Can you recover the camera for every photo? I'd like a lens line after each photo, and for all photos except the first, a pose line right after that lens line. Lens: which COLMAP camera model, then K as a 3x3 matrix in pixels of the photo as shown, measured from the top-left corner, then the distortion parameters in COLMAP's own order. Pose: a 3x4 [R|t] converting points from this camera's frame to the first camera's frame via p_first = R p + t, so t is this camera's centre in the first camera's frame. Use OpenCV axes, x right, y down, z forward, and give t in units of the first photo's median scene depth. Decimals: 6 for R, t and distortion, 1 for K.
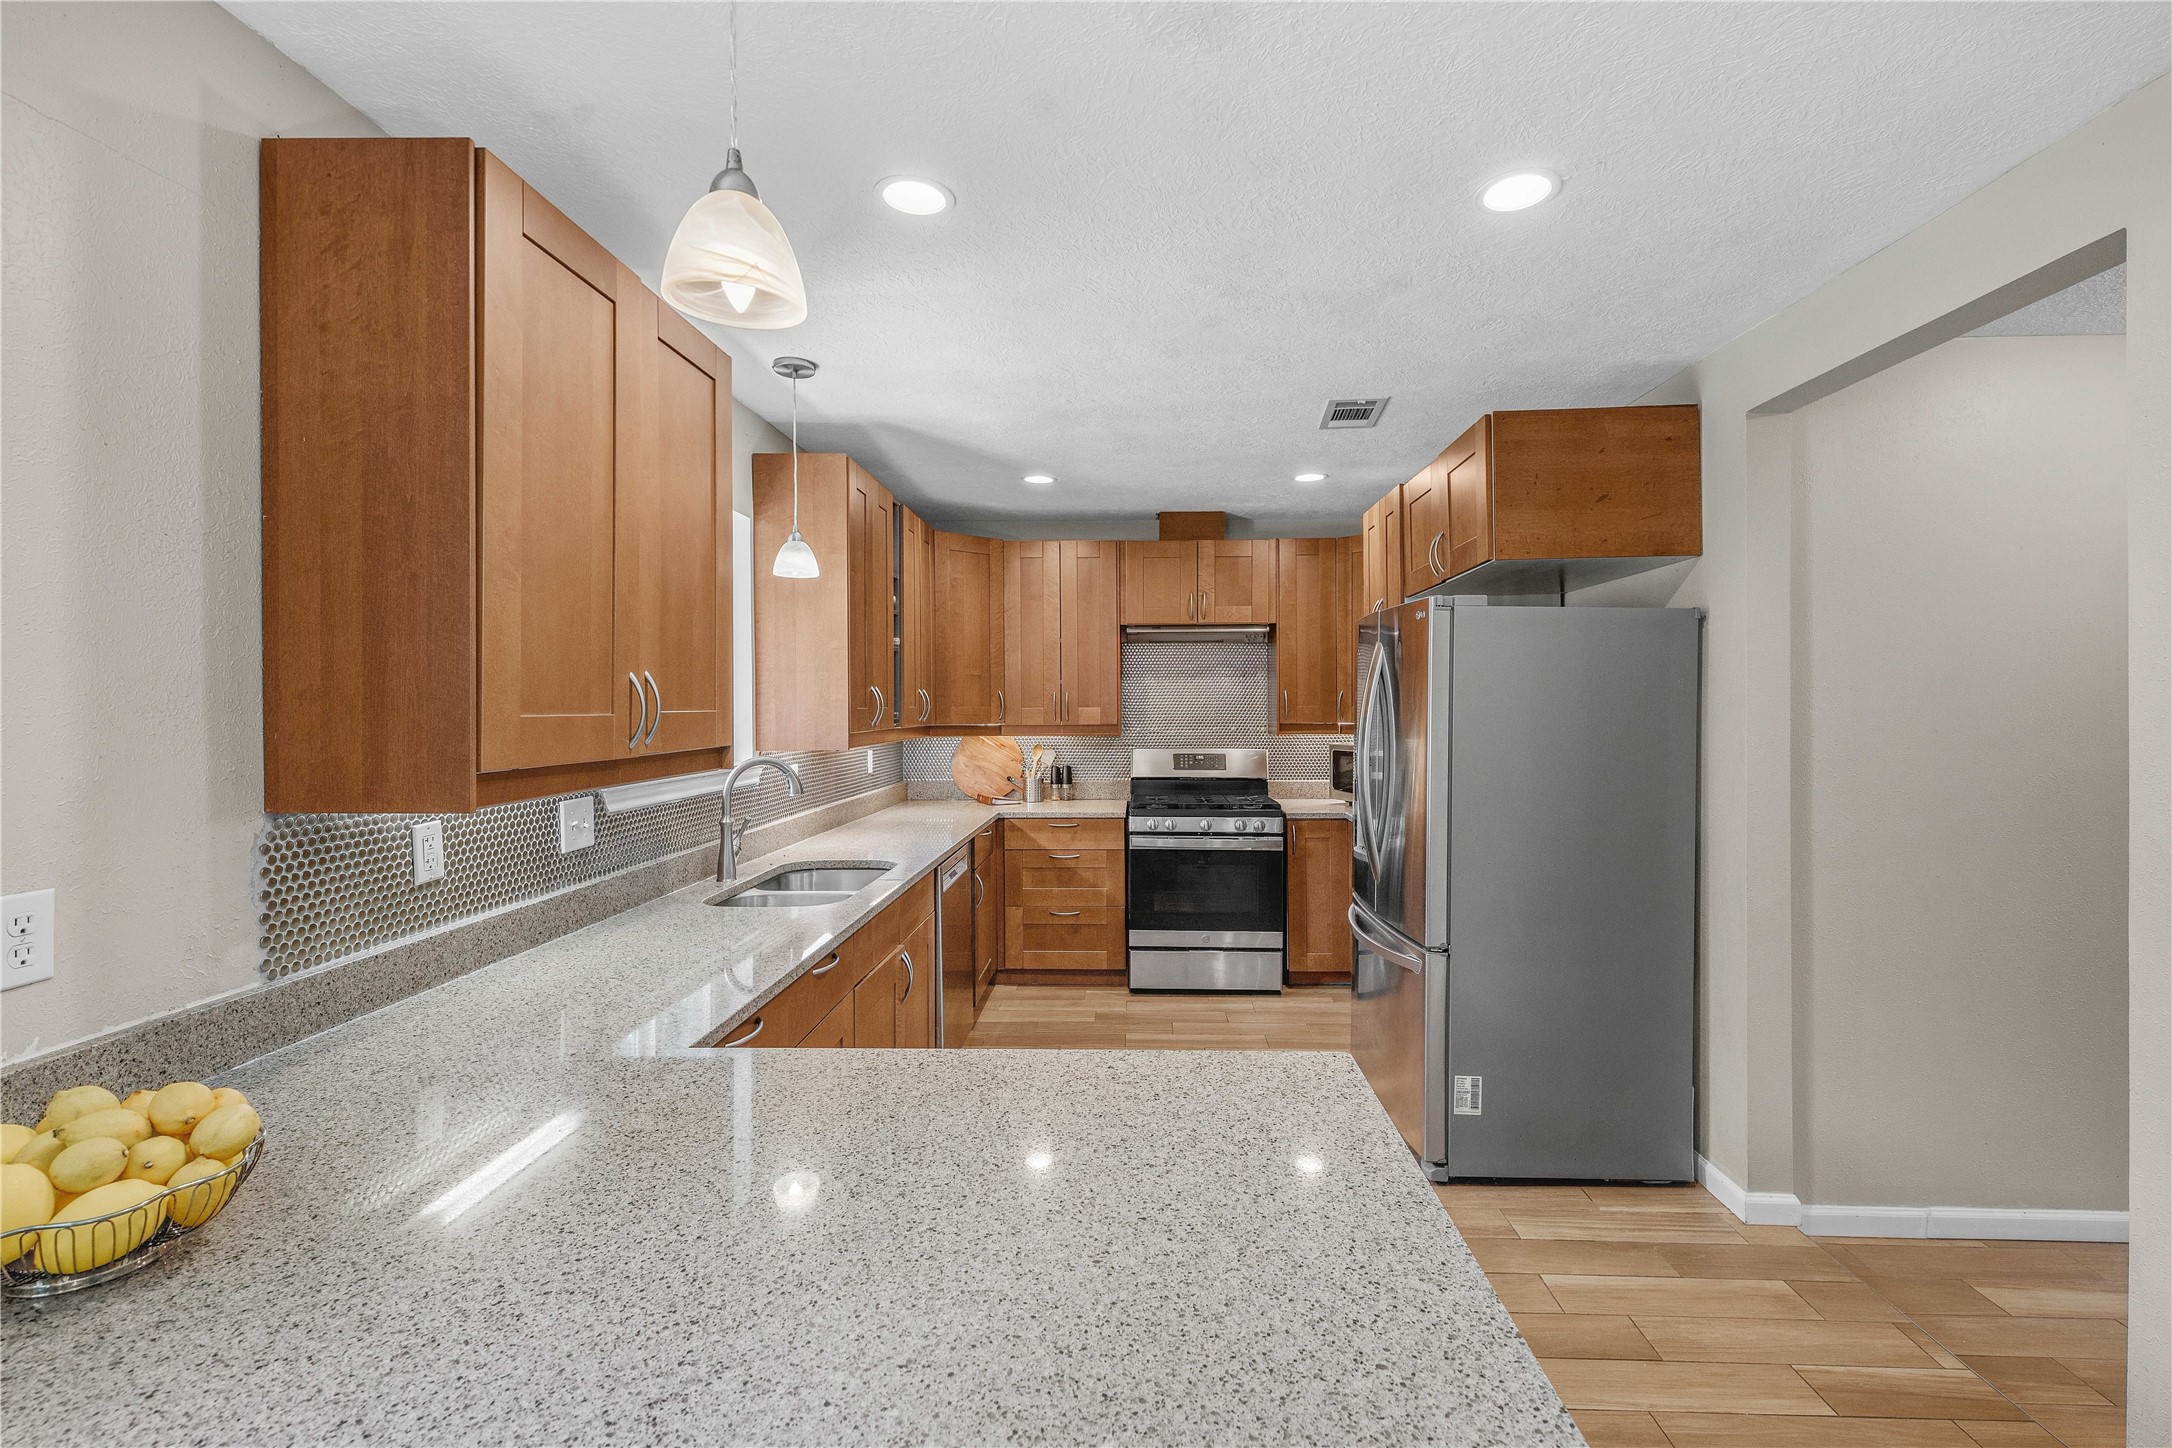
lens RADIAL K [[947.7, 0, 1119.3], [0, 947.7, 722.4], [0, 0, 1]] dist [0.000311, -0.000250]
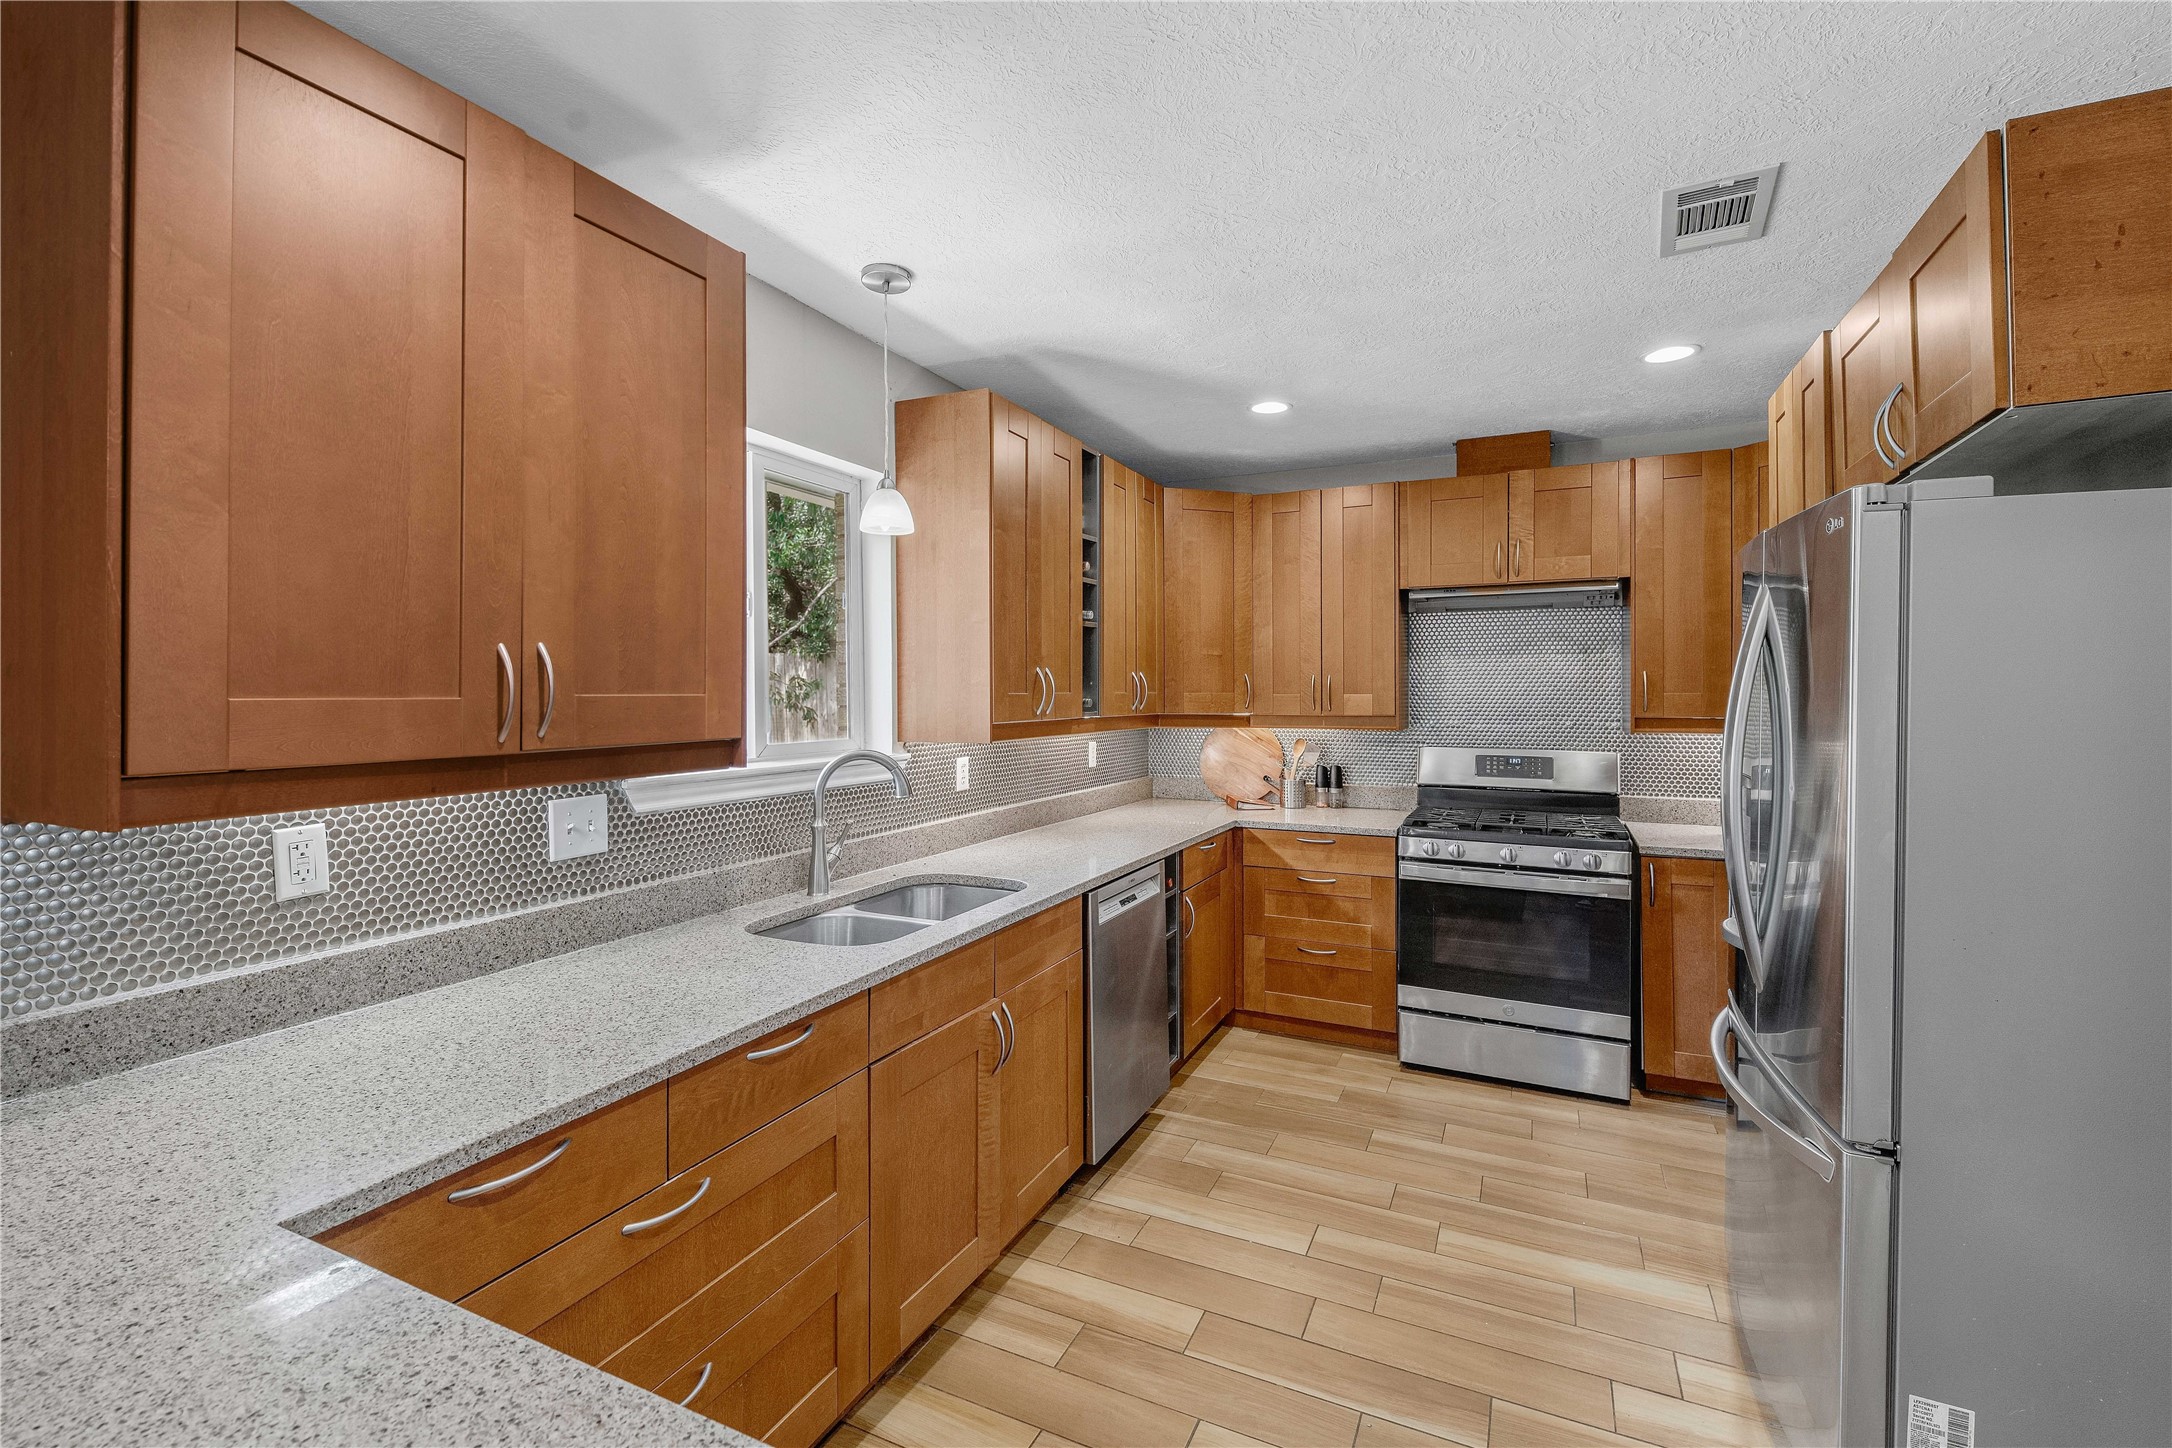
lens RADIAL K [[938.2, 0, 1079.6], [0, 938.2, 699.8], [0, 0, 1]] dist [0.019106, -0.011011]
pose [[0.909808, 0.005353, -0.414994, 0.088748], [-0.009708, 0.999918, -0.008387, -0.002072], [0.414915, 0.011659, 0.909785, 0.193269]]
